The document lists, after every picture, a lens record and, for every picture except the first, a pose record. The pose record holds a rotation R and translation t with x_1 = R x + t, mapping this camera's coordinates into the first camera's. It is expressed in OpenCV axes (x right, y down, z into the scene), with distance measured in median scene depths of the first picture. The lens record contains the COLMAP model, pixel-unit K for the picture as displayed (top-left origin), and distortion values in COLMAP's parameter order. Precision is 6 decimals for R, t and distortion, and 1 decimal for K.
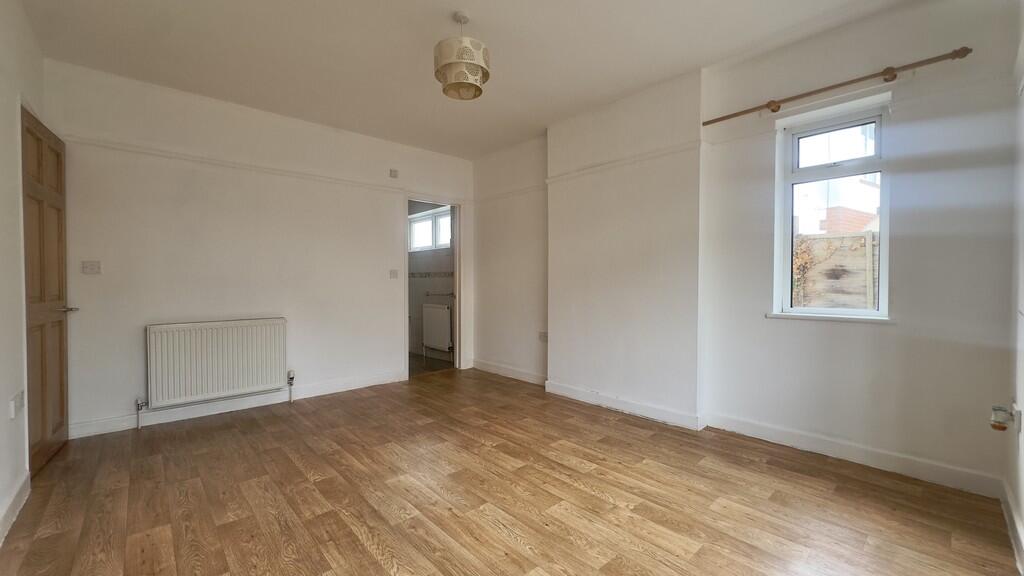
lens RADIAL K [[402.8, 0, 504.6], [0, 402.8, 285.7], [0, 0, 1]] dist [-0.000312, 0.000100]
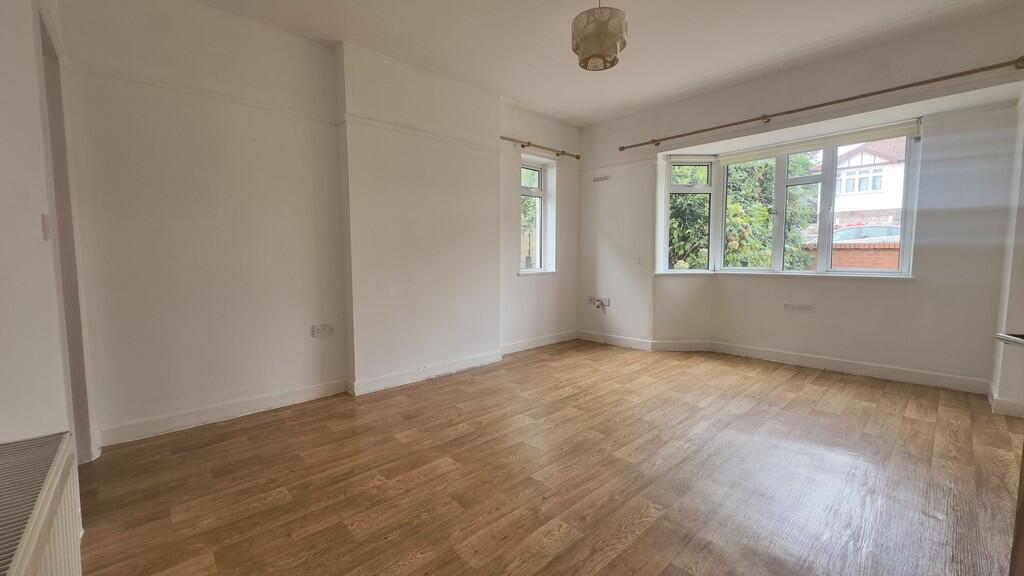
lens RADIAL K [[402.8, 0, 490.1], [0, 402.8, 315.7], [0, 0, 1]] dist [-0.000312, 0.000100]
pose [[0.022134, -0.146775, 0.988922, -0.931342], [0.018901, 0.989049, 0.146371, -0.008967], [-0.999576, 0.015452, 0.024666, 1.016048]]
